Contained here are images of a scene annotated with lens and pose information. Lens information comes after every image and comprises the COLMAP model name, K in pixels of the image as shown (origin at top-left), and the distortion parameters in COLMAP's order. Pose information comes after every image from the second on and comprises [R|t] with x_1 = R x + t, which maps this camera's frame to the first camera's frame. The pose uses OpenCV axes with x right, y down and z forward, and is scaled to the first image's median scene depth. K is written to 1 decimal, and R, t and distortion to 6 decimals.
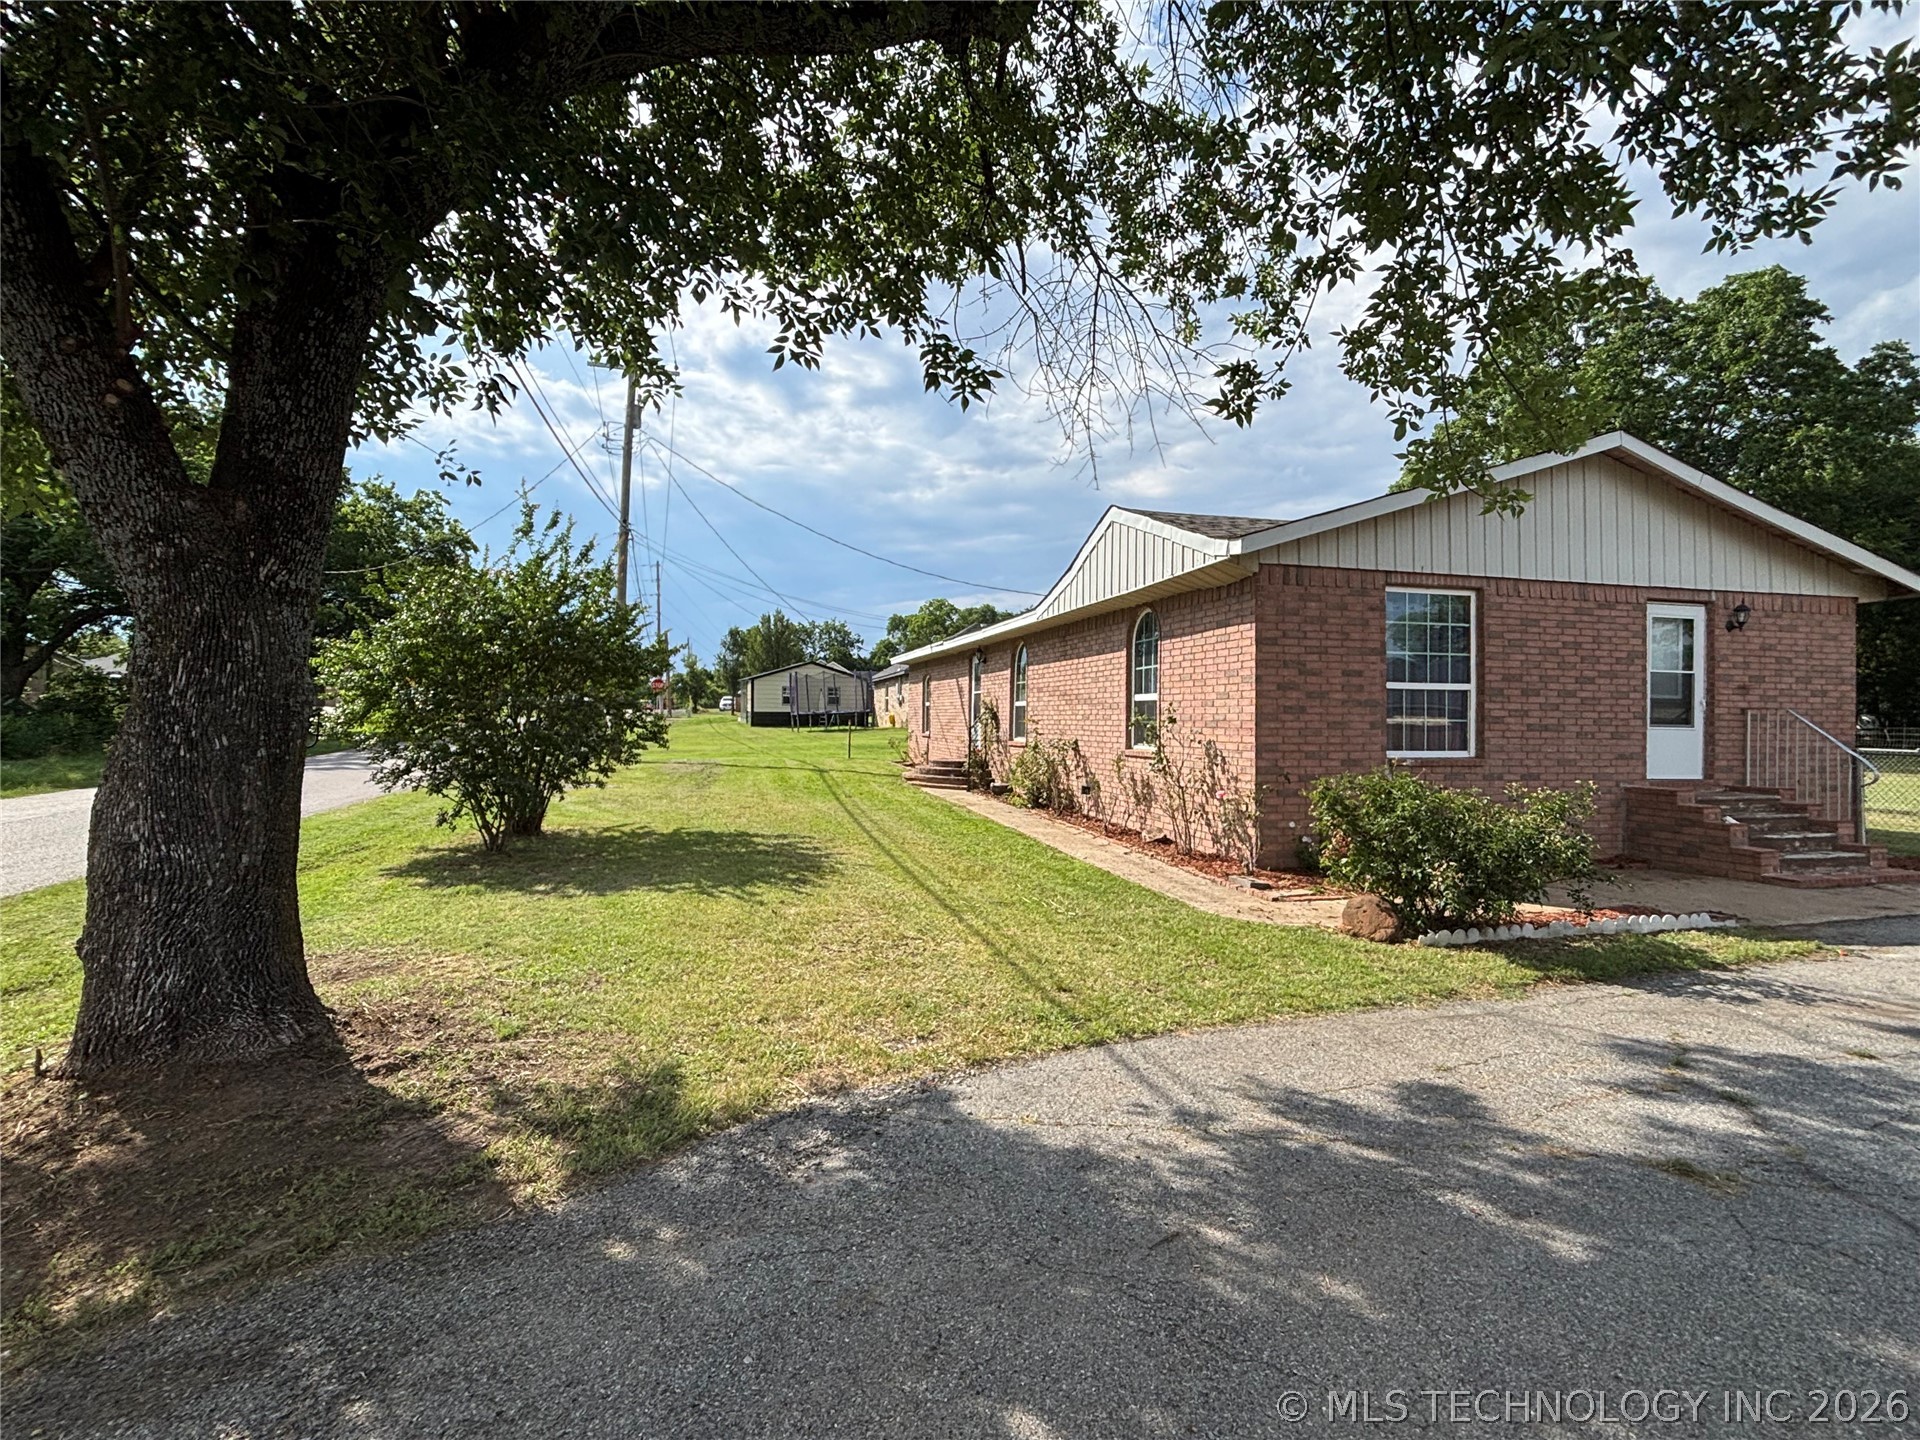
lens RADIAL K [[953.9, 0, 952.0], [0, 953.9, 719.5], [0, 0, 1]] dist [0.011927, -0.006314]
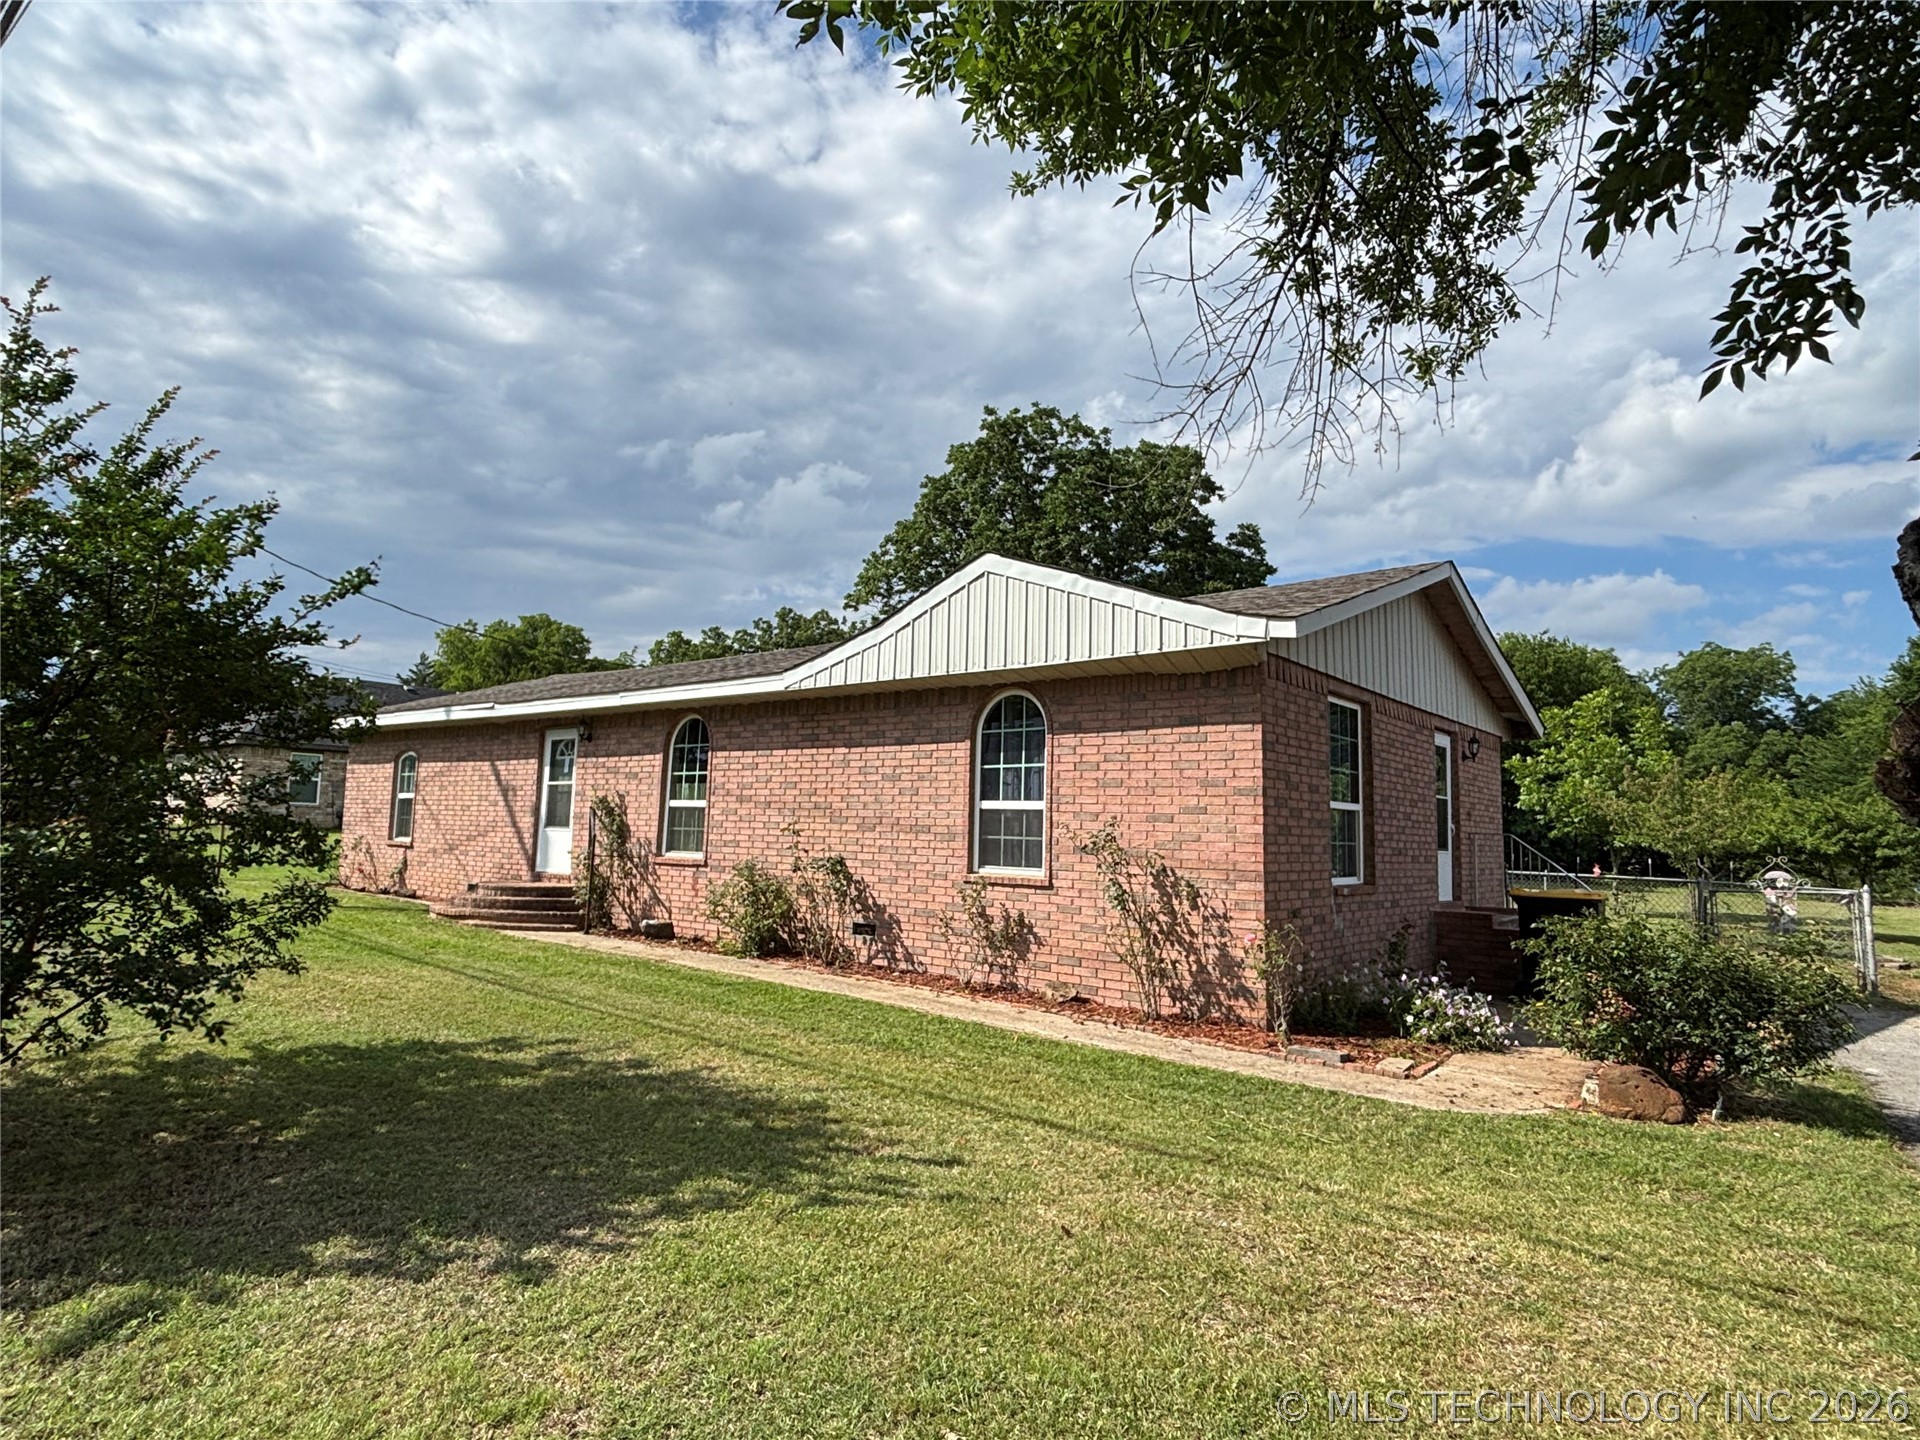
lens RADIAL K [[1095.3, 0, 968.9], [0, 1095.3, 716.6], [0, 0, 1]] dist [0.031850, -0.000617]
pose [[0.801675, 0.075284, 0.593000, -0.429997], [-0.020775, 0.994947, -0.098227, -0.009214], [-0.597399, 0.066426, 0.799189, 0.389389]]
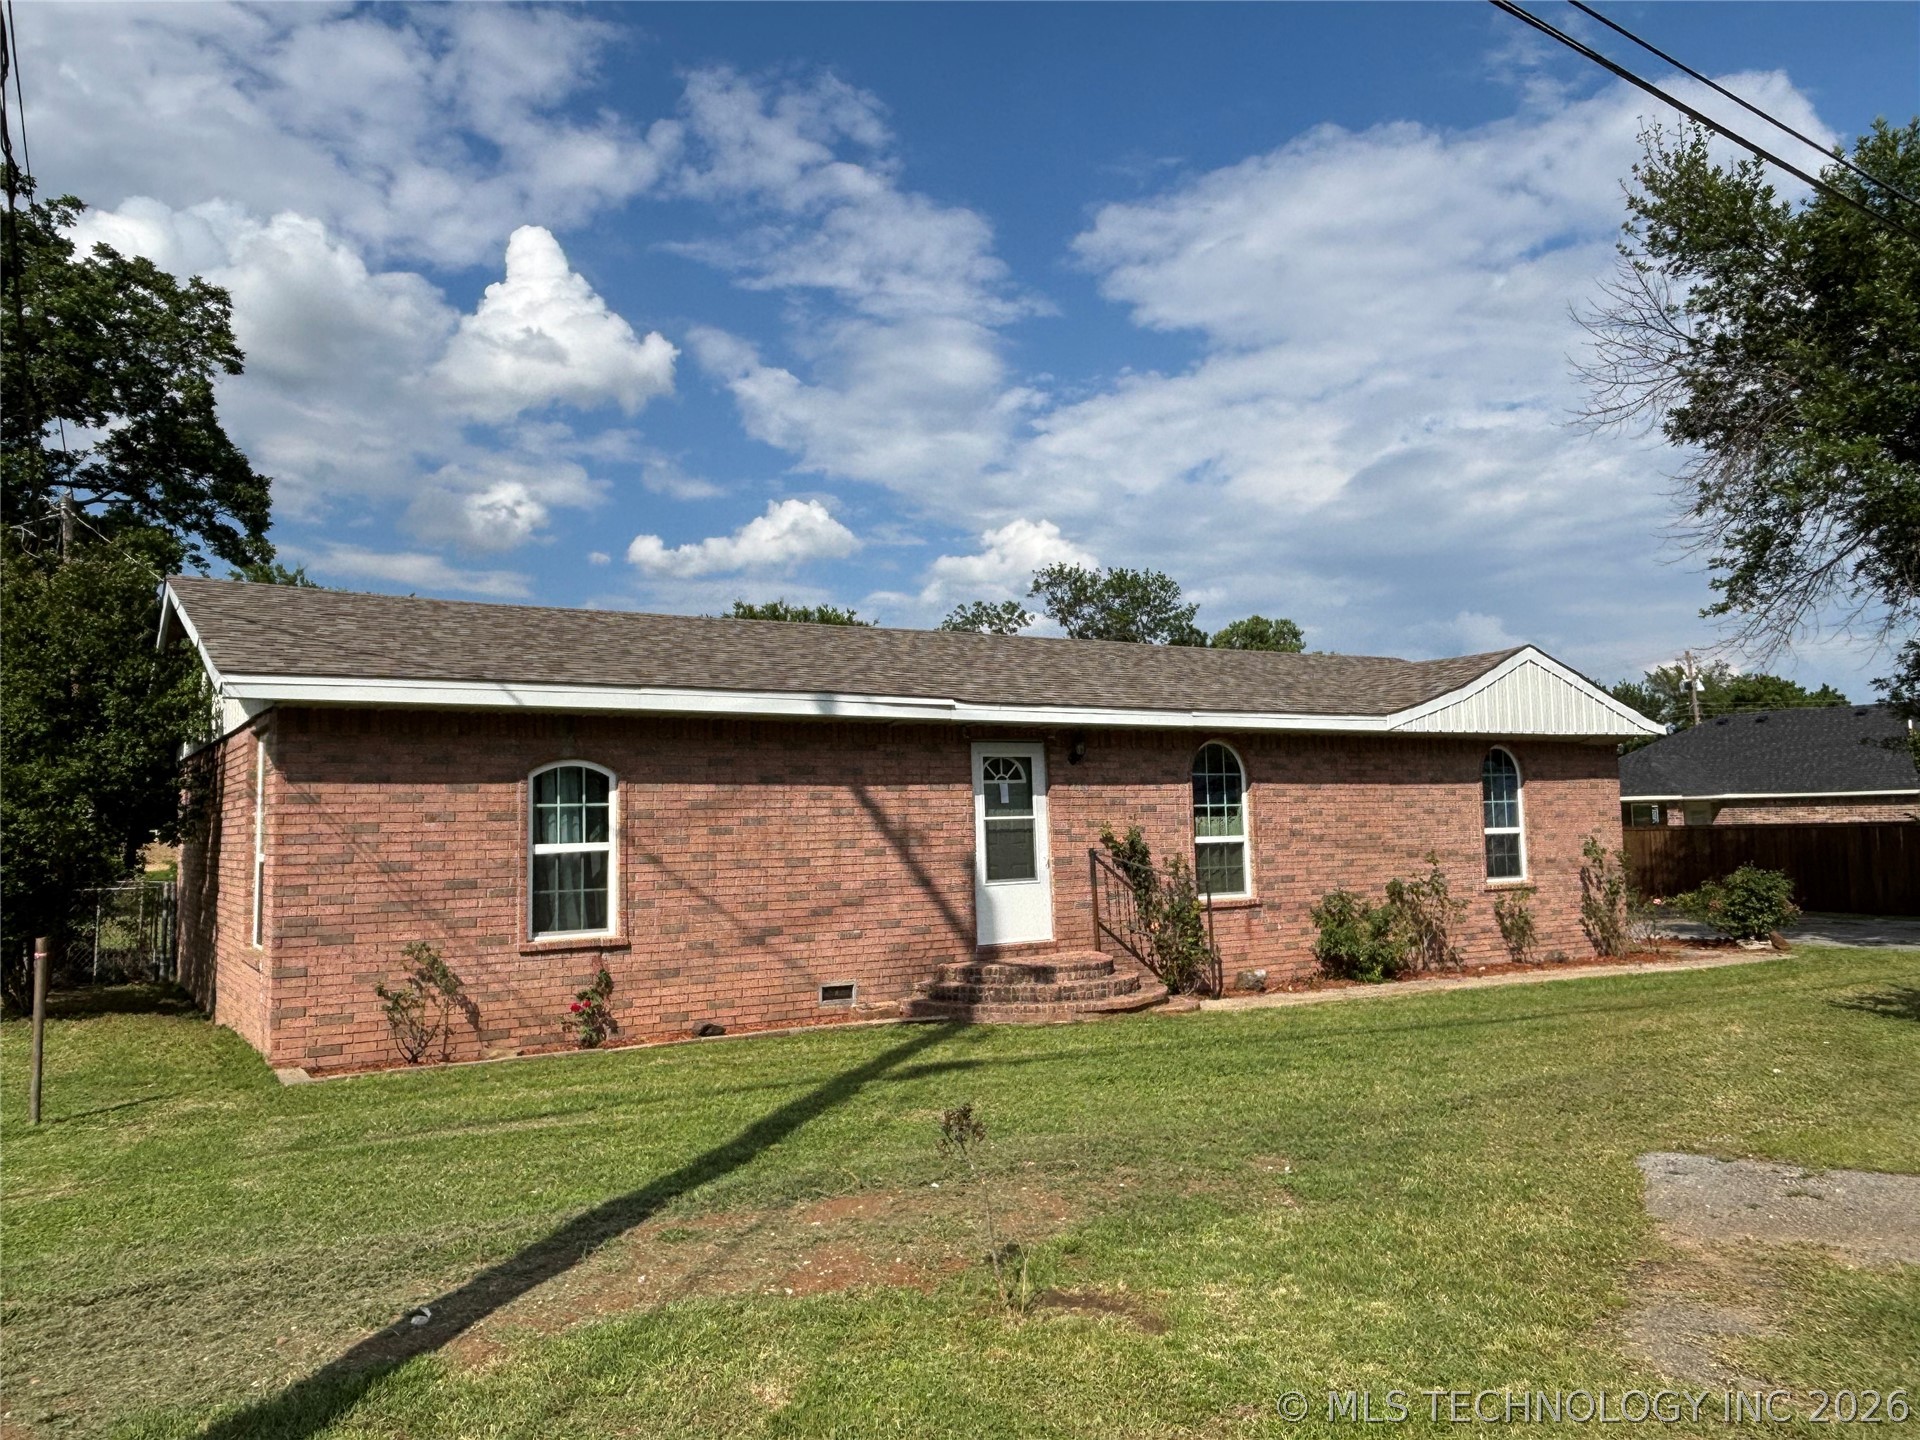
lens RADIAL K [[1437.0, 0, 961.0], [0, 1437.0, 704.6], [0, 0, 1]] dist [0.052253, -0.081865]
pose [[-0.334411, 0.110229, 0.935959, -1.343399], [0.036368, 0.993906, -0.104060, -0.022092], [-0.941725, -0.000760, -0.336382, 2.580075]]
